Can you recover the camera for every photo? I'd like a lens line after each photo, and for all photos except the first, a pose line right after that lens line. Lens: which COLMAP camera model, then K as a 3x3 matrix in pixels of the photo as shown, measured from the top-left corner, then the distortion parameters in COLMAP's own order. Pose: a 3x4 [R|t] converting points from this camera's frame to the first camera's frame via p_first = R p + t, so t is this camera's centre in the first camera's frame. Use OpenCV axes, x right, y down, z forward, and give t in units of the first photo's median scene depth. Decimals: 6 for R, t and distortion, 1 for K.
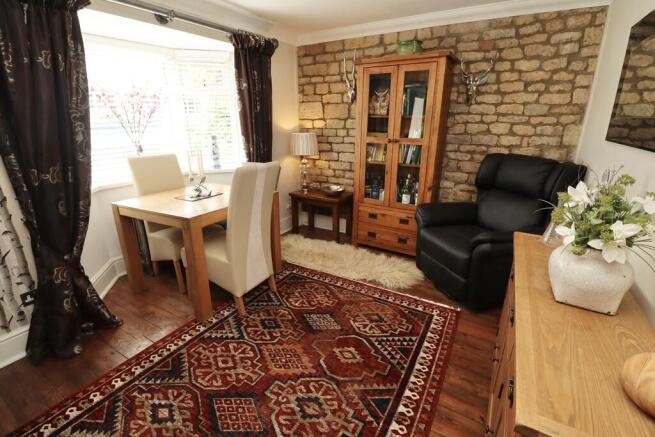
lens RADIAL K [[302.4, 0, 327.4], [0, 302.4, 217.4], [0, 0, 1]] dist [-0.014420, -0.004898]
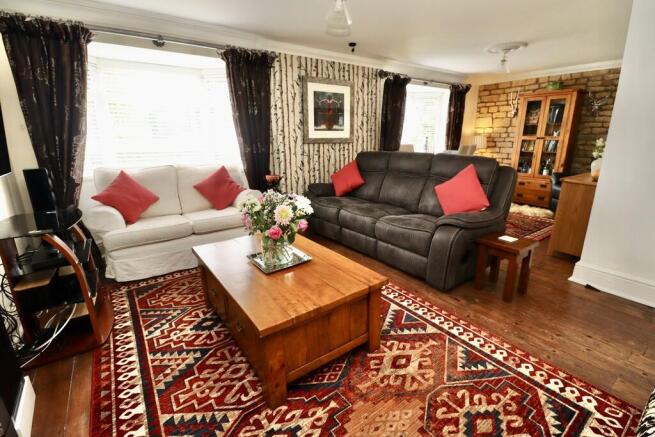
lens RADIAL K [[302.4, 0, 329.1], [0, 302.4, 218.7], [0, 0, 1]] dist [-0.014420, -0.004898]
pose [[0.918983, 0.094955, -0.382694, -0.187446], [-0.111950, 0.993463, -0.022330, 0.369624], [0.378072, 0.063364, 0.923605, -0.991035]]
